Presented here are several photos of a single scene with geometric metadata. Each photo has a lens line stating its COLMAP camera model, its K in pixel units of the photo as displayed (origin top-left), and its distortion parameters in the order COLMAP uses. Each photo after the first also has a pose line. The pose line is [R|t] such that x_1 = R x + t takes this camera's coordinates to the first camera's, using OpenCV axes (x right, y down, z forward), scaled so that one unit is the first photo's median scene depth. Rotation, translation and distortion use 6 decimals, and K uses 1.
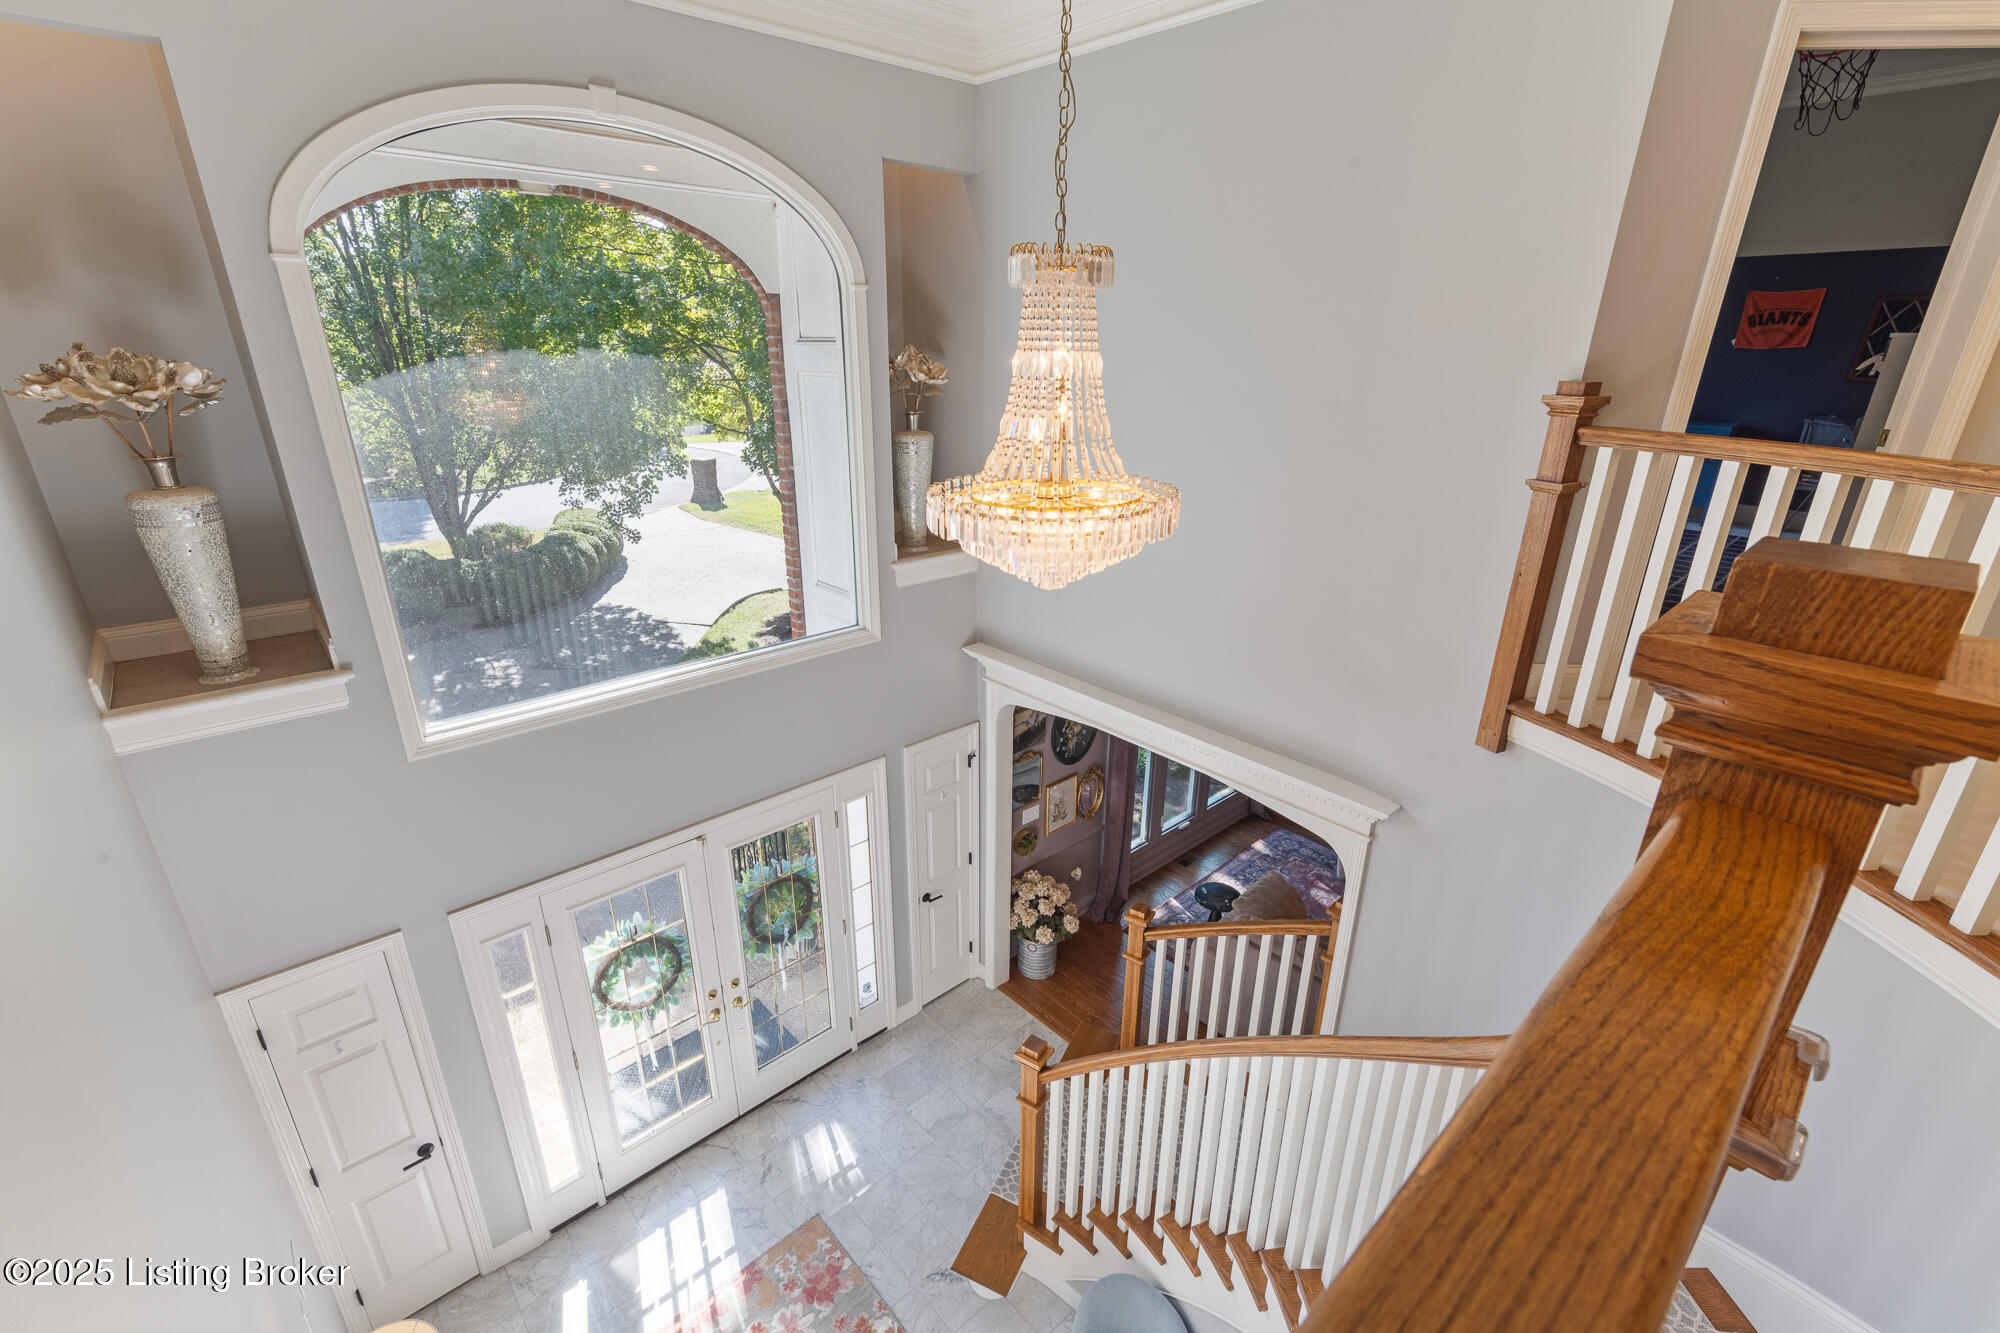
lens RADIAL K [[864.0, 0, 1002.3], [0, 864.0, 669.5], [0, 0, 1]] dist [0.004539, 0.000394]
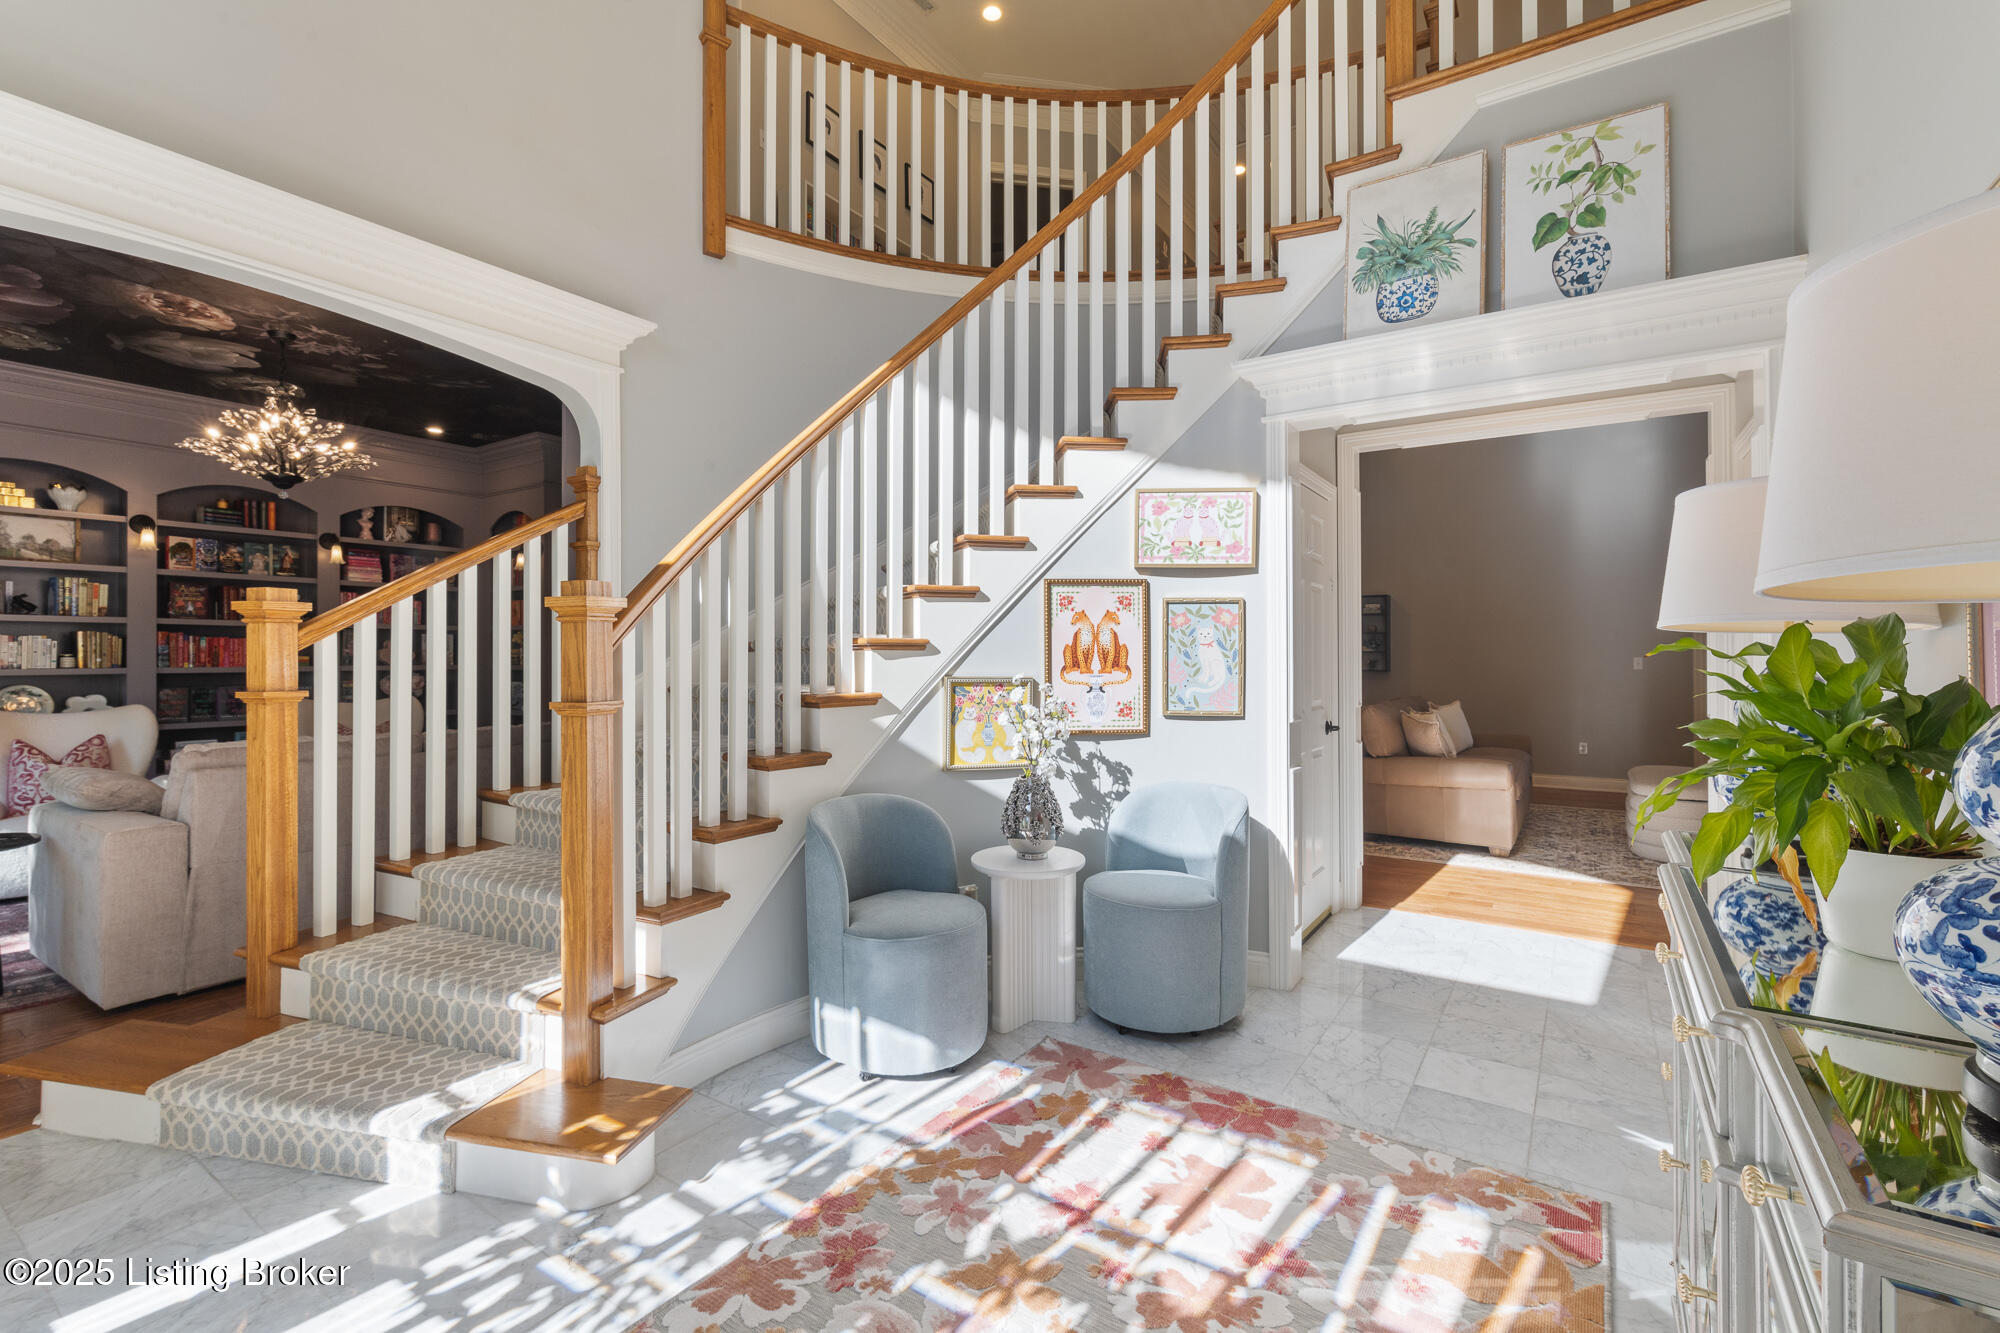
lens RADIAL K [[873.6, 0, 996.7], [0, 873.6, 659.6], [0, 0, 1]] dist [0.001077, 0.000315]
pose [[-0.232544, -0.009767, 0.972537, -0.445850], [0.340997, 0.935656, 0.090933, 0.401980], [-0.910848, 0.352778, -0.214251, 0.694509]]
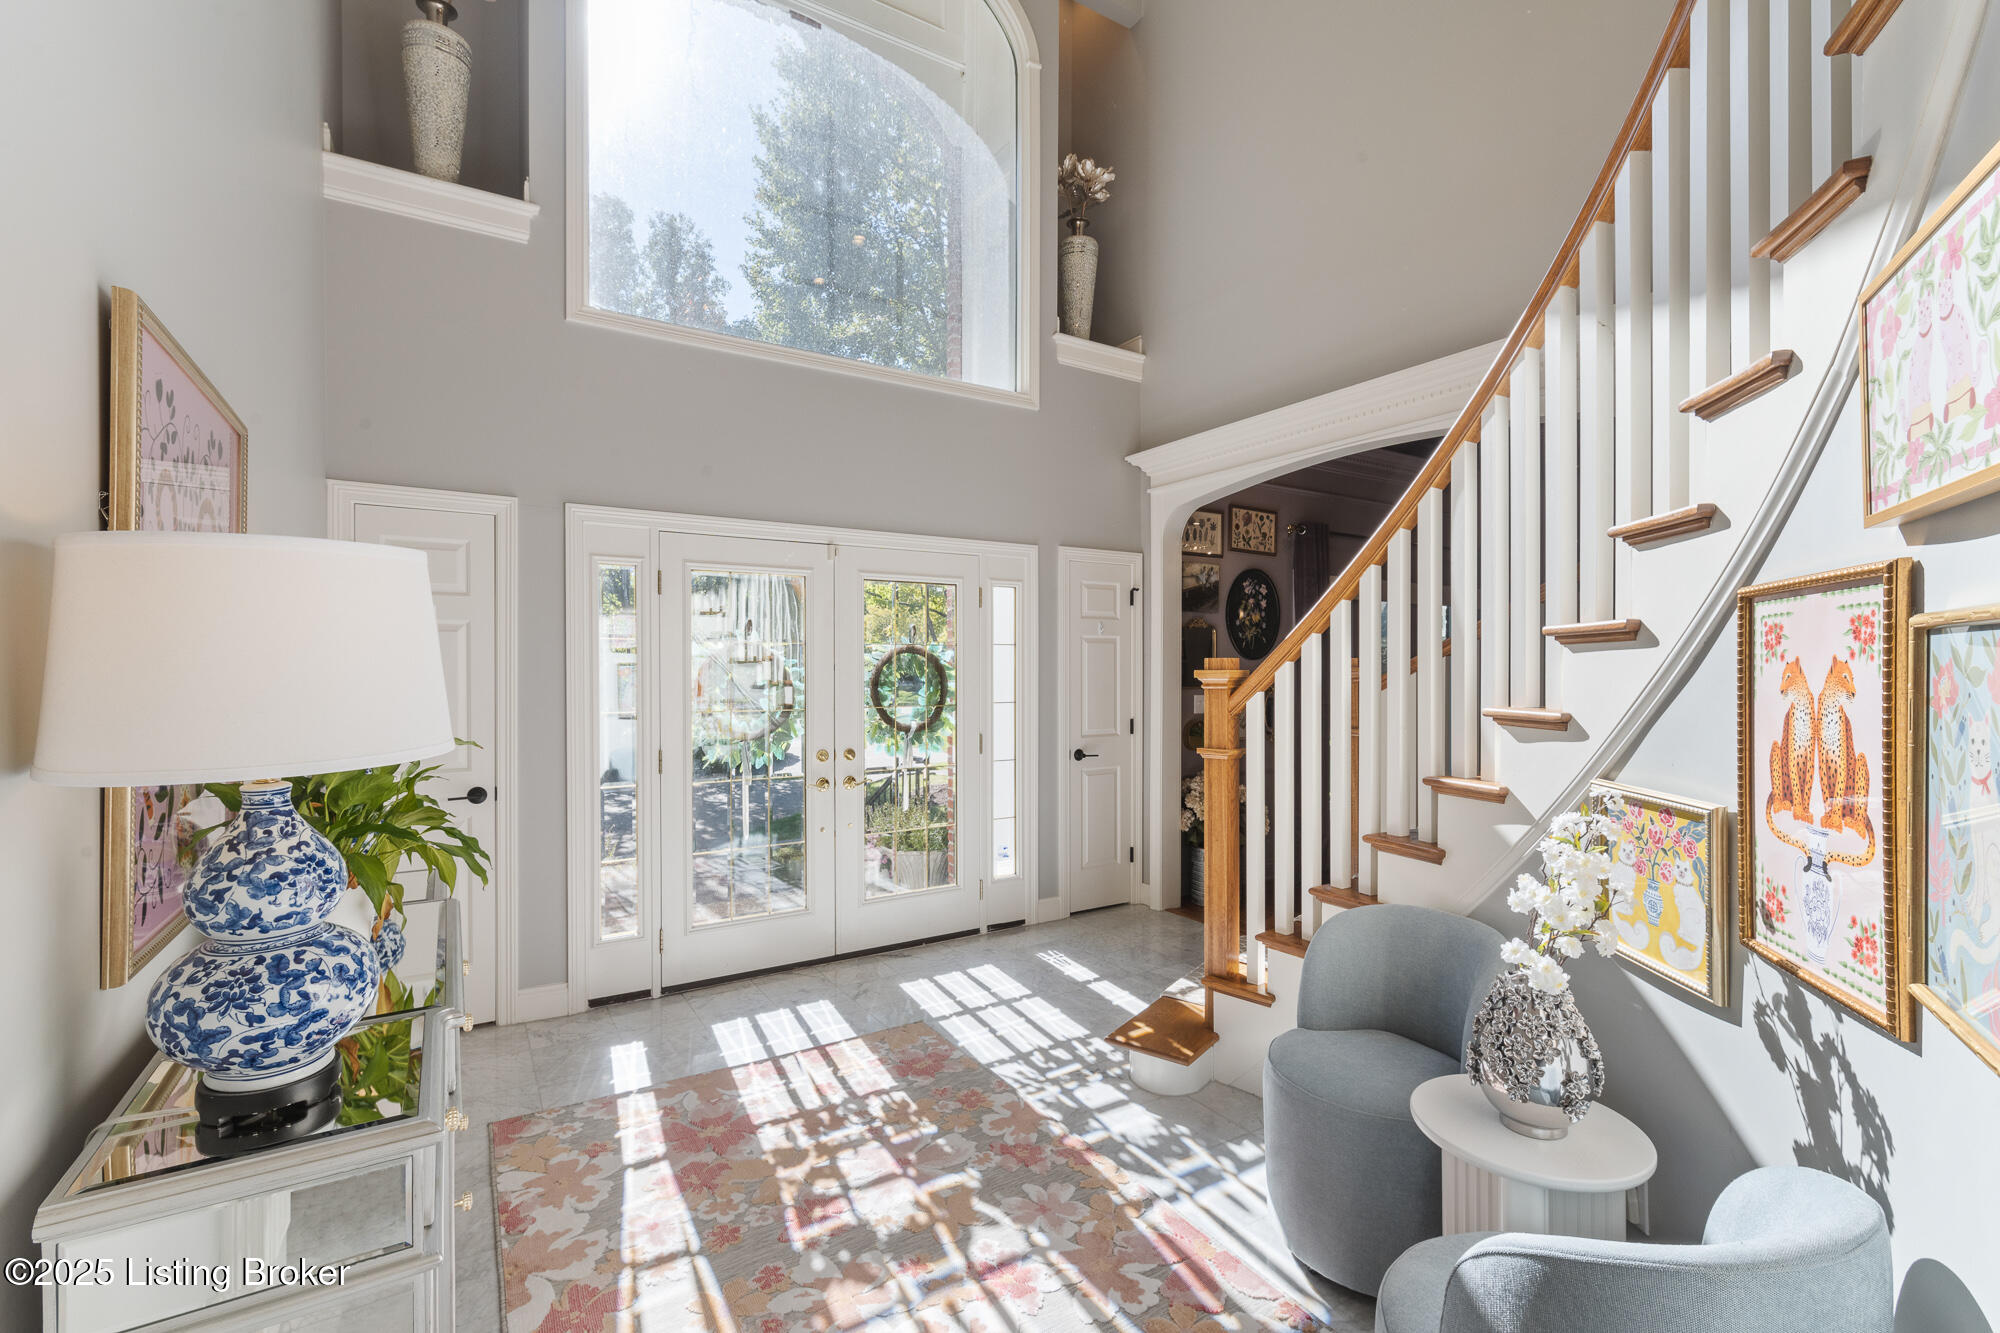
lens RADIAL K [[864.0, 0, 1002.3], [0, 864.0, 669.5], [0, 0, 1]] dist [0.004539, 0.000394]
pose [[0.983031, -0.006455, -0.183326, -0.007363], [-0.058800, 0.935560, -0.348239, 0.552980], [0.173760, 0.353109, 0.919305, 0.212941]]
